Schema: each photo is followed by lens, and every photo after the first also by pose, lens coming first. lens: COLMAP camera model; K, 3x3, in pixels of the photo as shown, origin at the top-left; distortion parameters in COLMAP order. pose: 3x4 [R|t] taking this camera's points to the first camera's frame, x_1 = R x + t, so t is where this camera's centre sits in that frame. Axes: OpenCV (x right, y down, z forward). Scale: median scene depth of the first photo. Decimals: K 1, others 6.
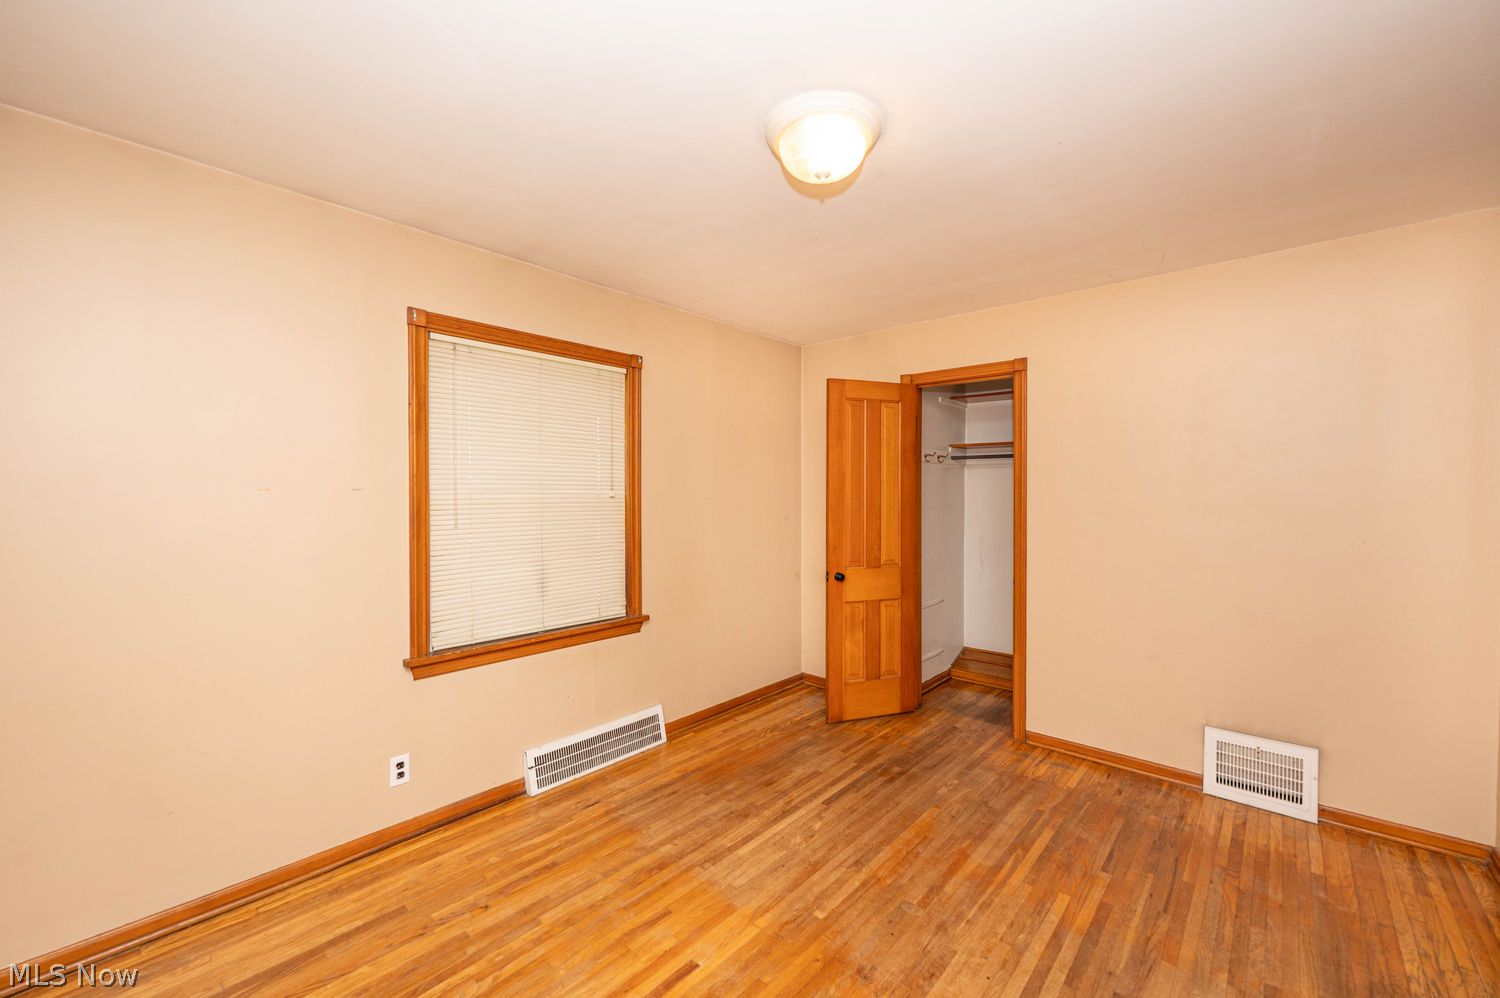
lens RADIAL K [[595.4, 0, 743.8], [0, 595.4, 499.8], [0, 0, 1]] dist [-0.000387, 0.000315]
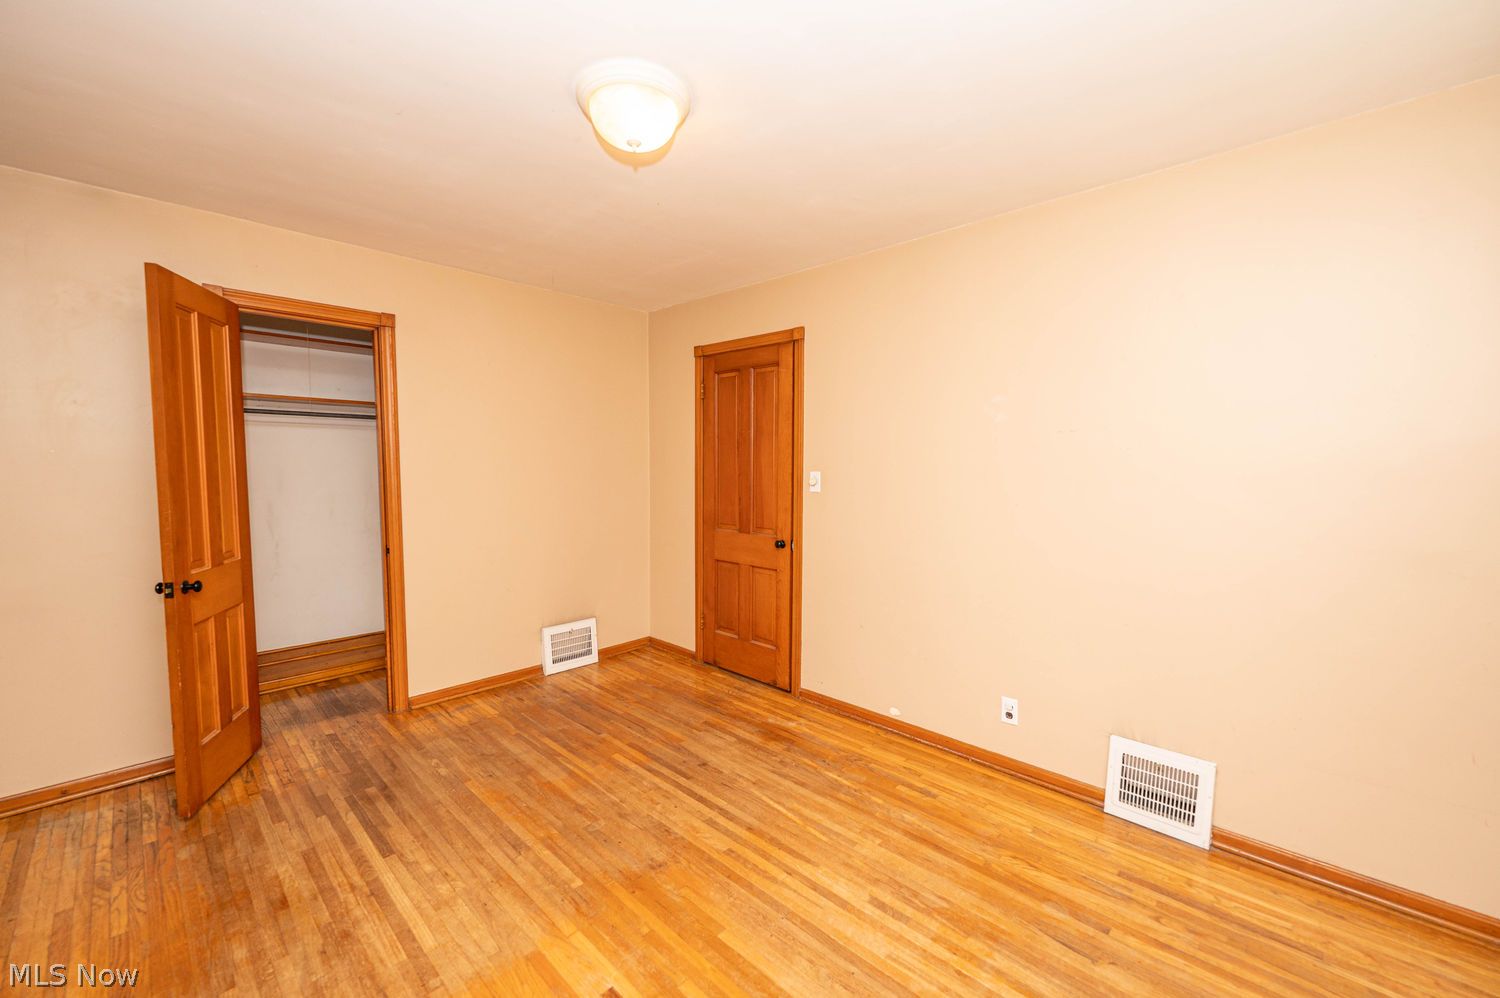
lens RADIAL K [[597.6, 0, 750.4], [0, 597.6, 501.7], [0, 0, 1]] dist [-0.001742, 0.000095]
pose [[0.030778, -0.065281, 0.997392, -0.599129], [0.006150, 0.997858, 0.065122, 0.000464], [-0.999507, 0.004130, 0.031113, 0.501087]]
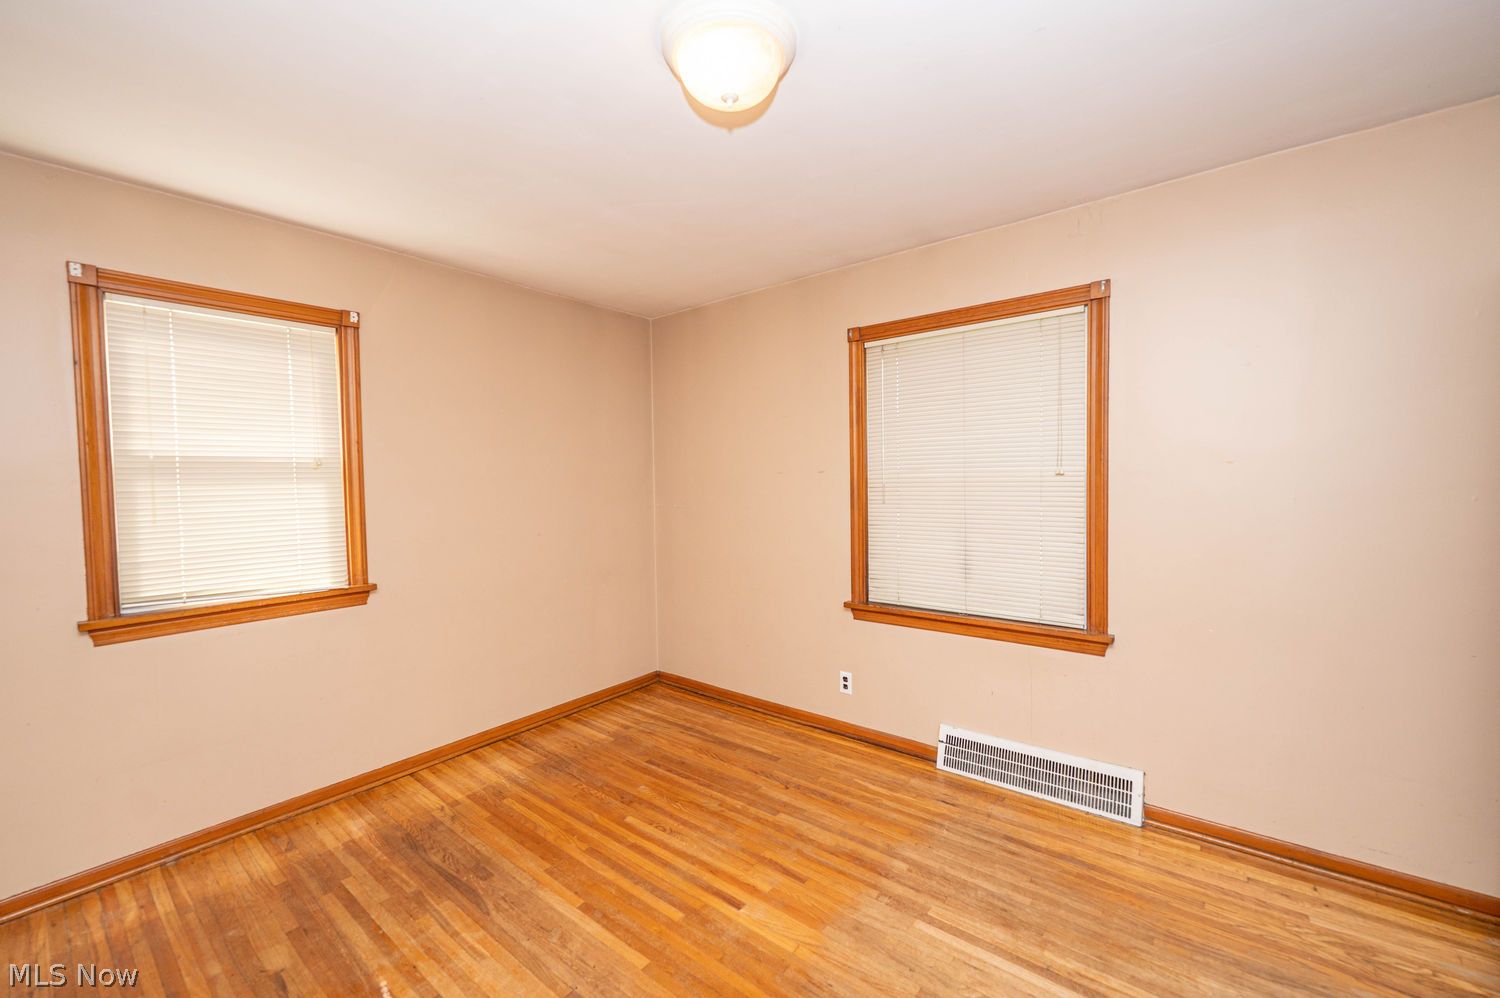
lens RADIAL K [[603.4, 0, 751.2], [0, 603.4, 497.9], [0, 0, 1]] dist [0.001989, 0.000399]
pose [[0.065908, 0.031565, -0.997326, 0.658230], [0.005939, 0.999469, 0.032025, -0.002108], [0.997808, -0.008033, 0.065685, 0.628705]]
